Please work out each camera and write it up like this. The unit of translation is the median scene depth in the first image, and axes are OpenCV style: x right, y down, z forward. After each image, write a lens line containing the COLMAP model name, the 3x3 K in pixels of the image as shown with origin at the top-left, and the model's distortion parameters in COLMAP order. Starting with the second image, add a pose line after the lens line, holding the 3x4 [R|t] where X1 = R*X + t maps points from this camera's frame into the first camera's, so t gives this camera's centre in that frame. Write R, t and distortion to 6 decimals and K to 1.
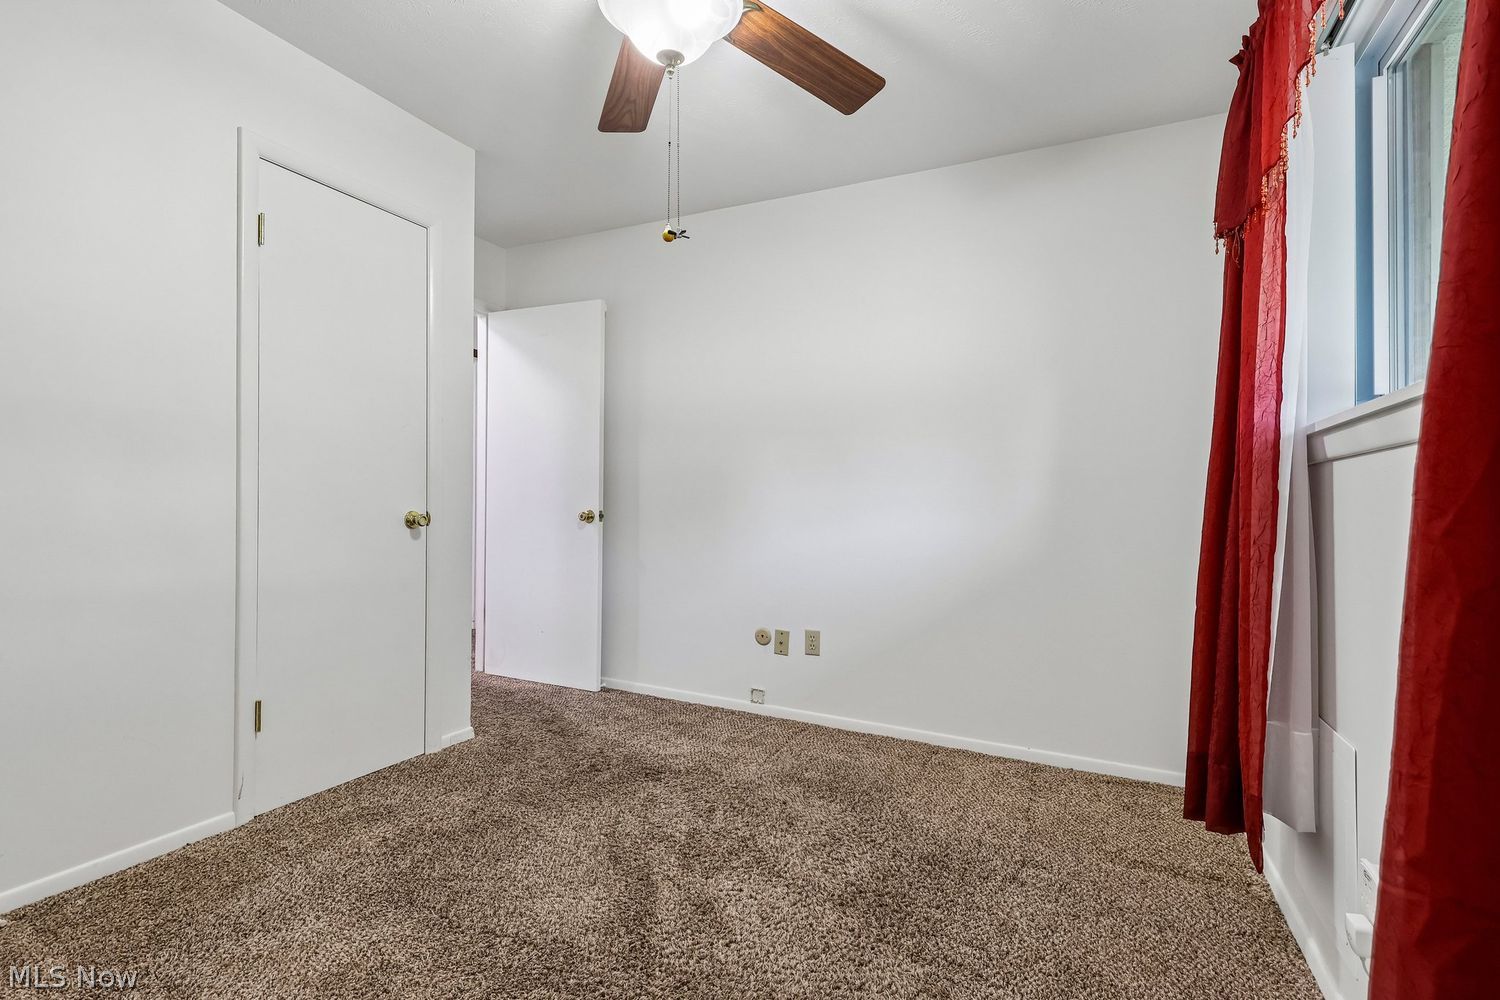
lens RADIAL K [[685.8, 0, 746.1], [0, 685.8, 498.2], [0, 0, 1]] dist [0.001036, -0.000064]
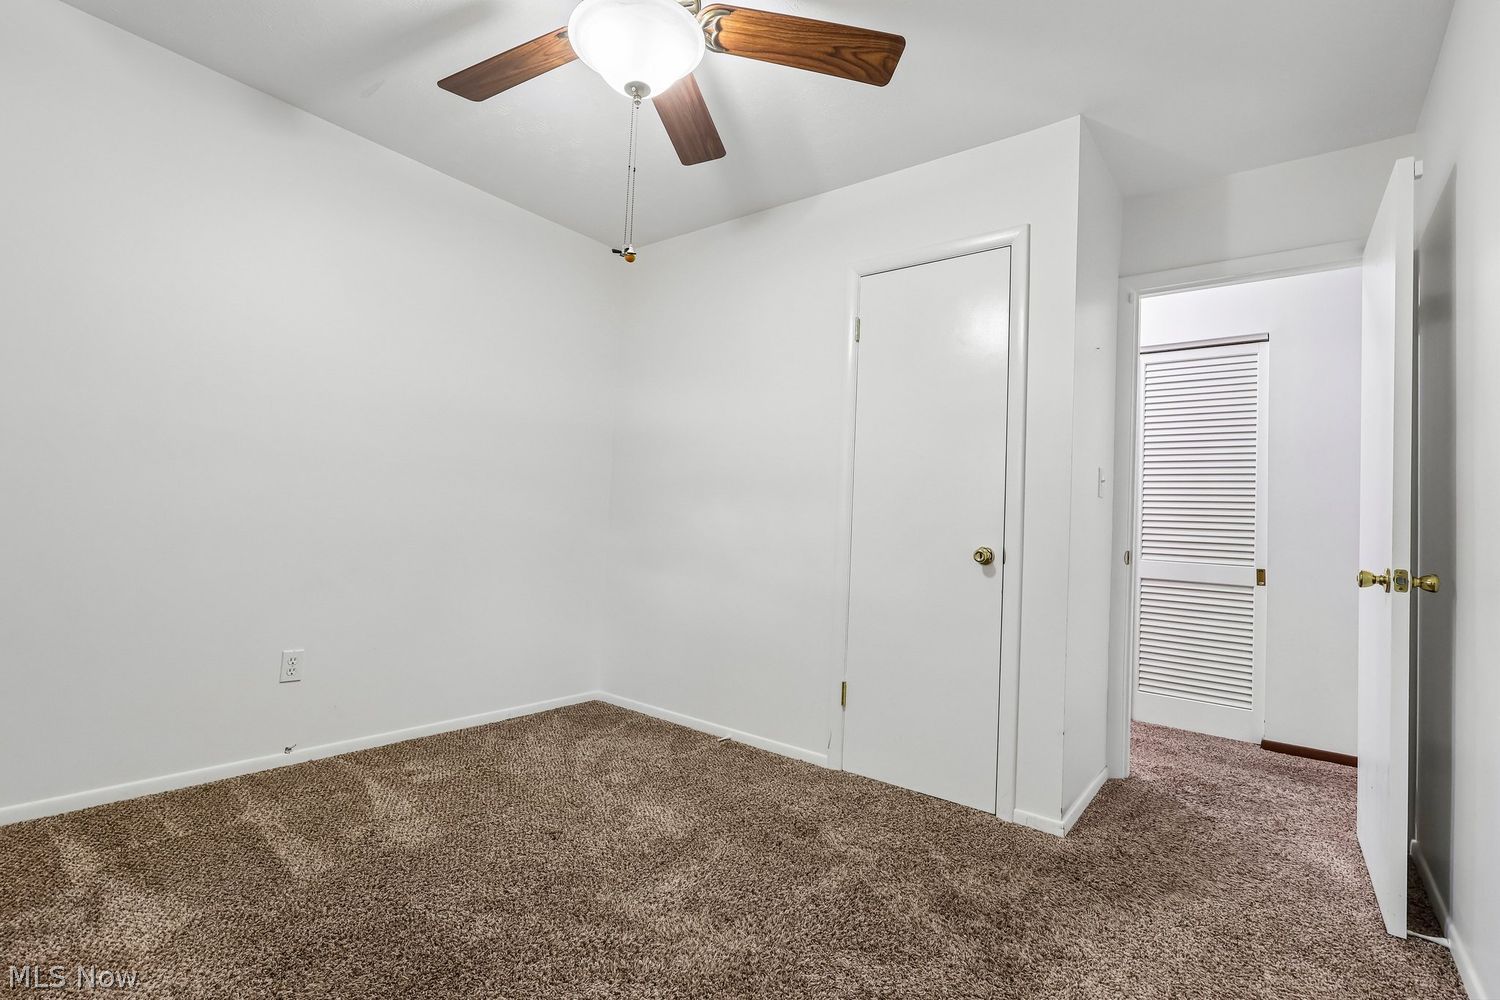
lens RADIAL K [[685.8, 0, 746.1], [0, 685.8, 498.2], [0, 0, 1]] dist [0.001036, -0.000064]
pose [[-0.191072, -0.050819, -0.980260, 0.618735], [-0.033626, 0.998412, -0.045206, 0.006361], [0.981000, 0.024324, -0.192477, 1.023377]]
